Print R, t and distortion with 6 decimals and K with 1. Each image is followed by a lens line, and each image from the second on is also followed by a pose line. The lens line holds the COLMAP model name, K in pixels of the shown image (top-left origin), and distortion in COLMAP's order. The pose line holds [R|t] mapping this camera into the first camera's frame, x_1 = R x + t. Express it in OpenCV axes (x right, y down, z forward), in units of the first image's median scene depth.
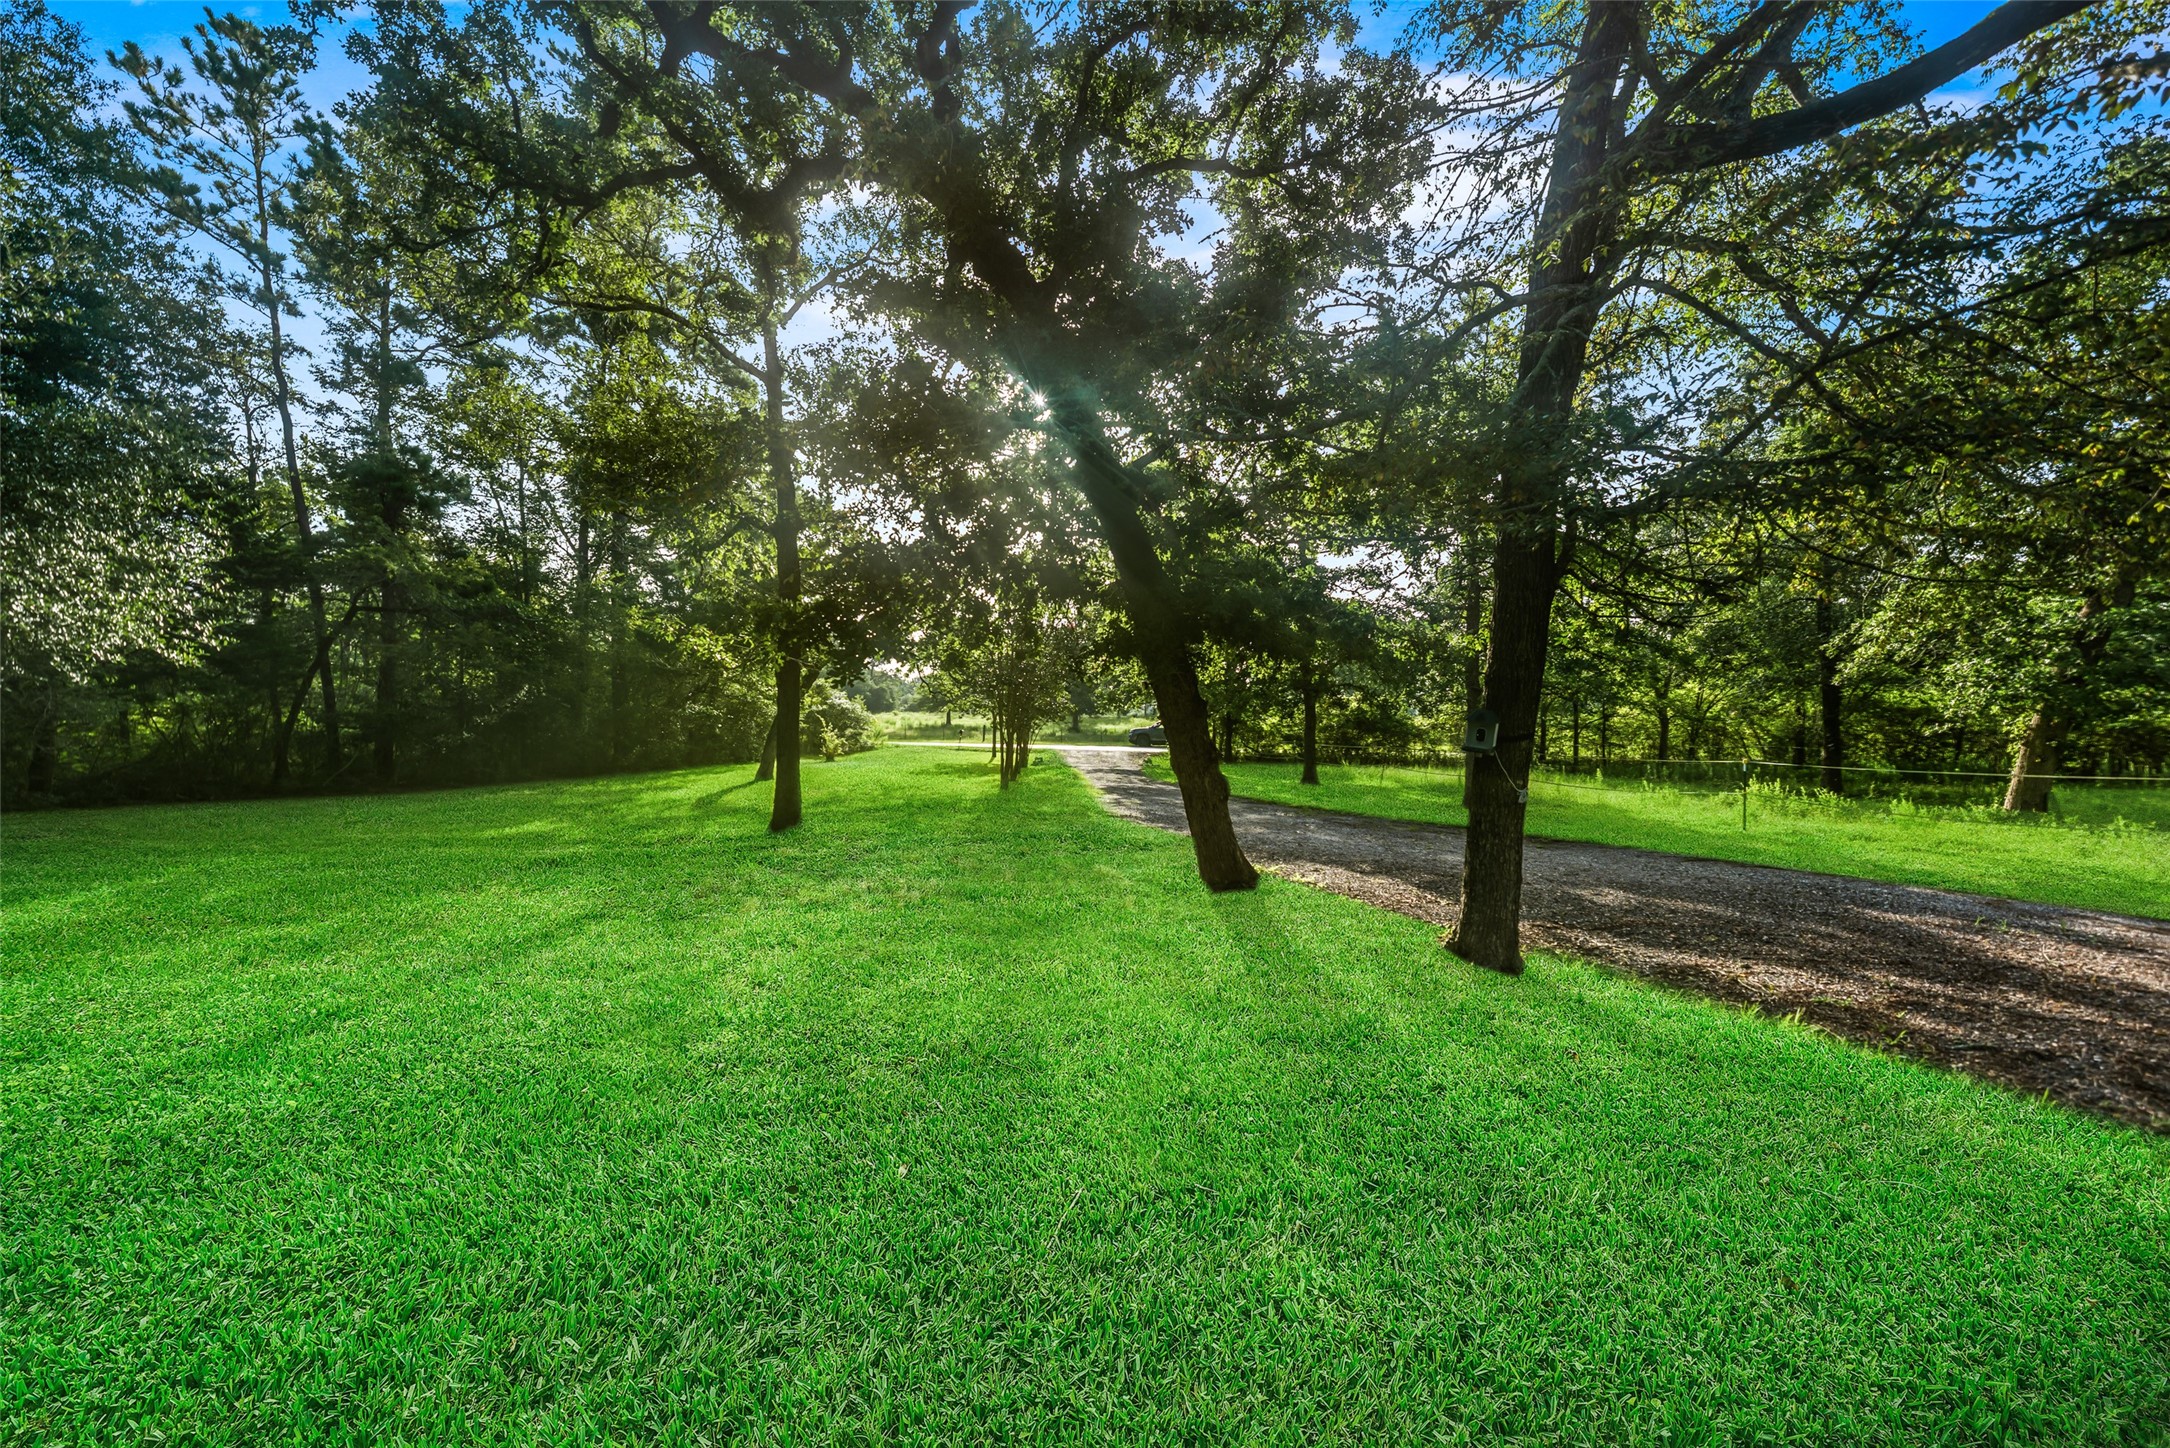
lens RADIAL K [[783.1, 0, 1084.3], [0, 783.1, 739.0], [0, 0, 1]] dist [0.000624, 0.000148]
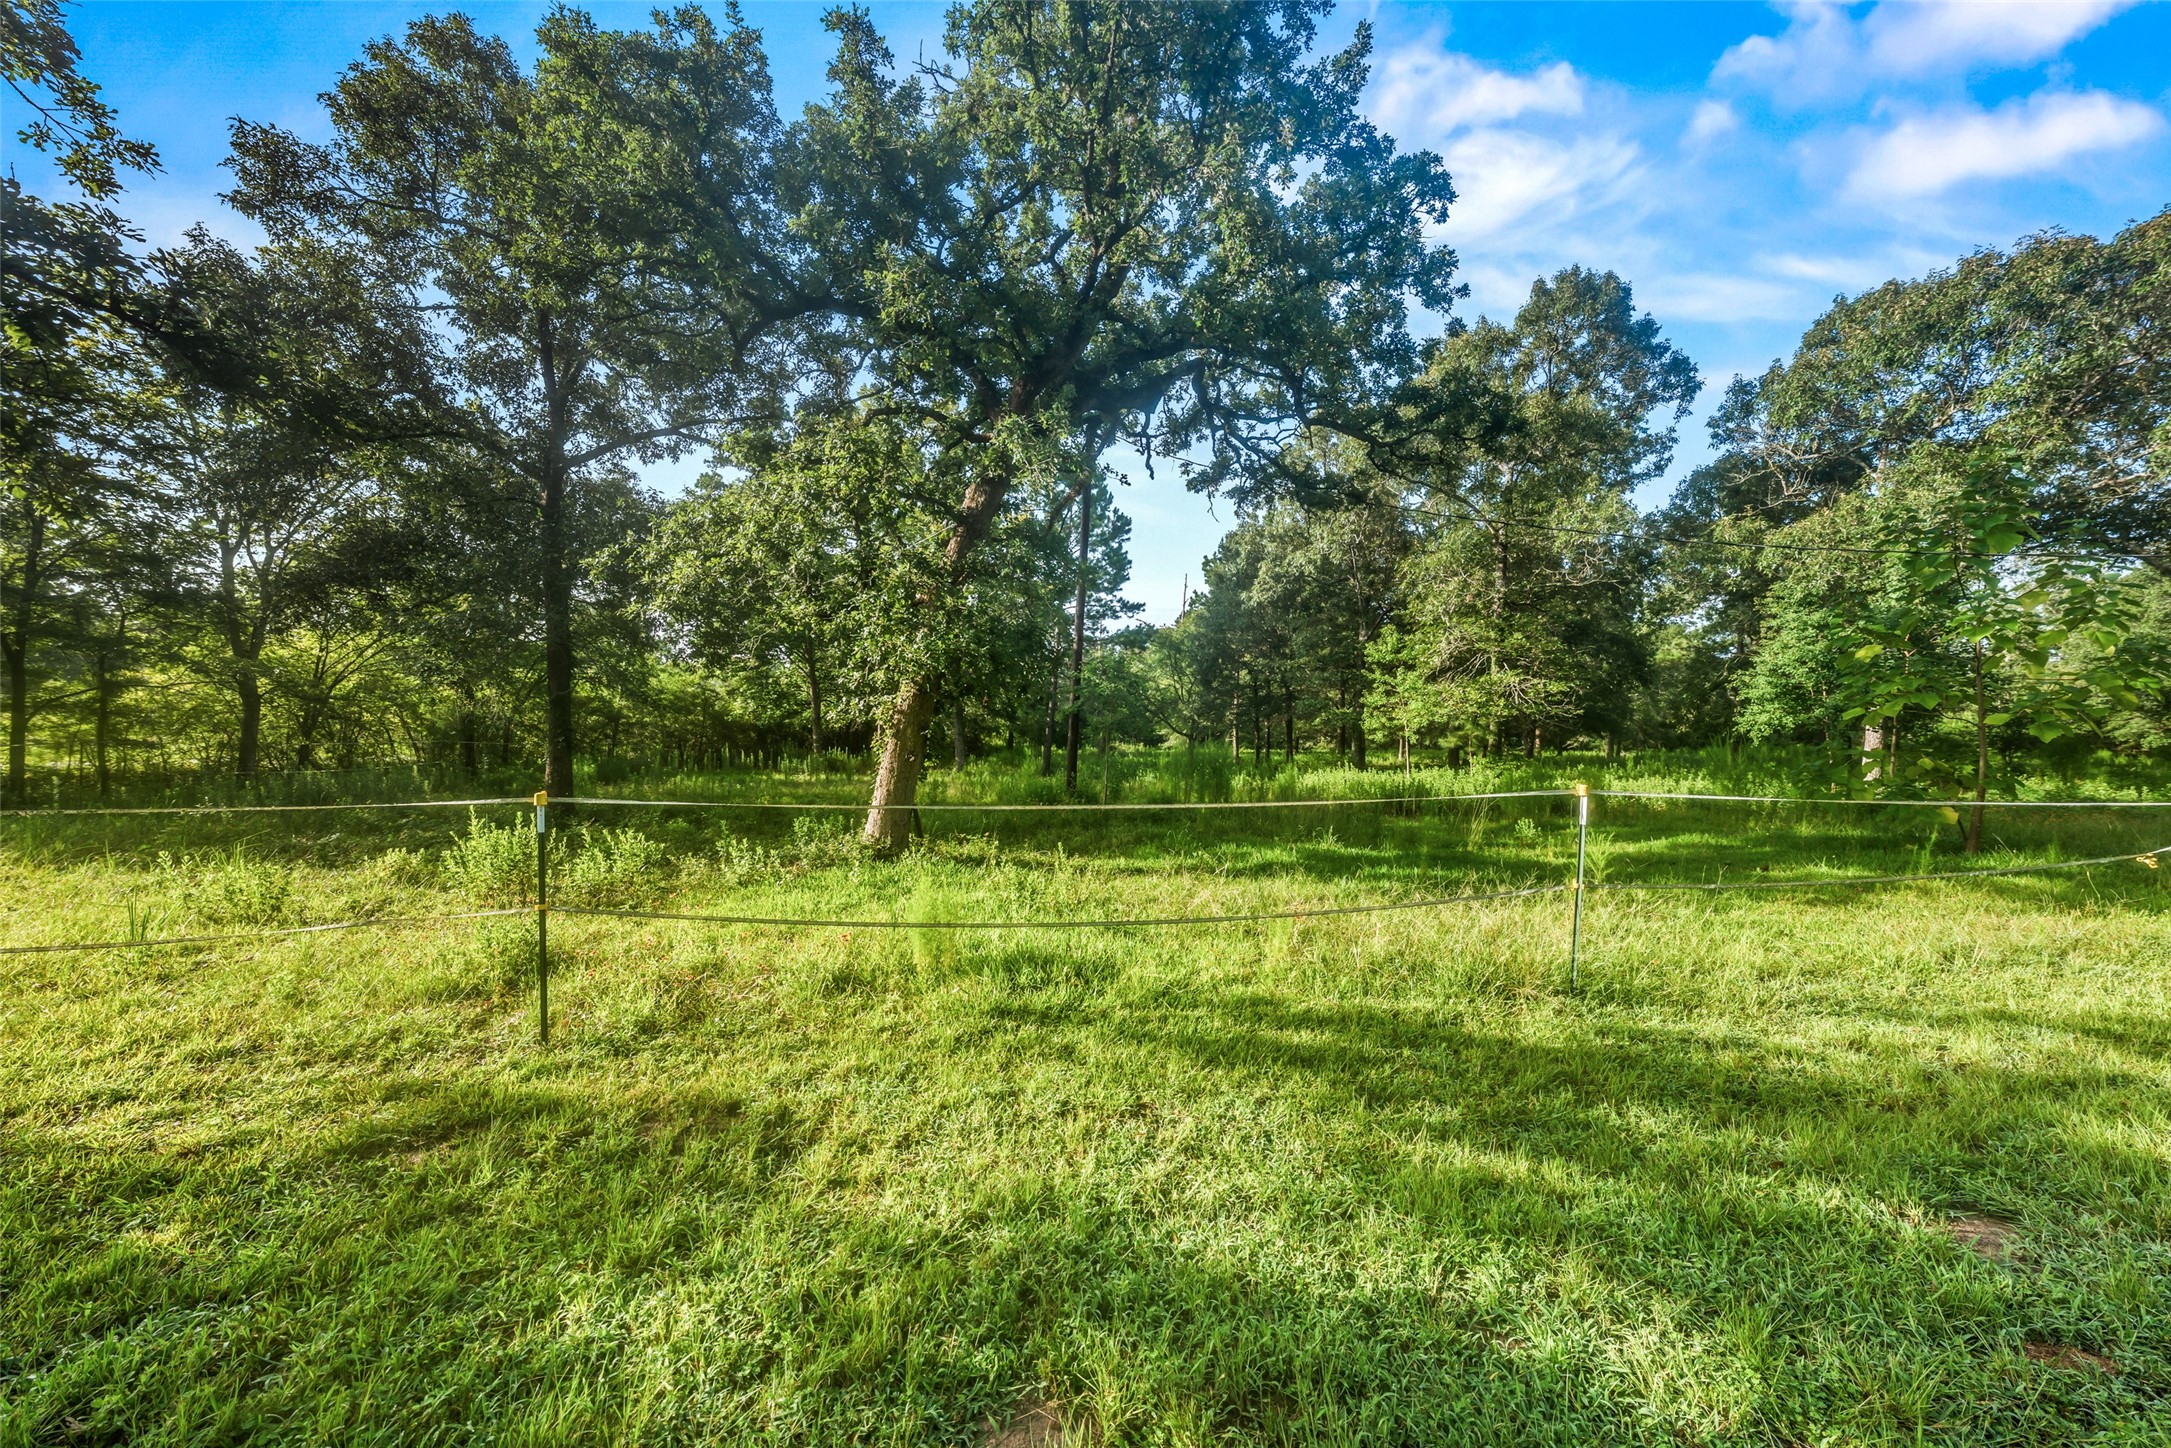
lens RADIAL K [[751.7, 0, 1090.4], [0, 751.7, 713.9], [0, 0, 1]] dist [-0.001206, -0.000118]
pose [[0.098598, 0.024361, 0.994829, 0.255205], [0.002522, 0.999691, -0.024730, 0.002362], [-0.995124, 0.004947, 0.098506, 0.334941]]
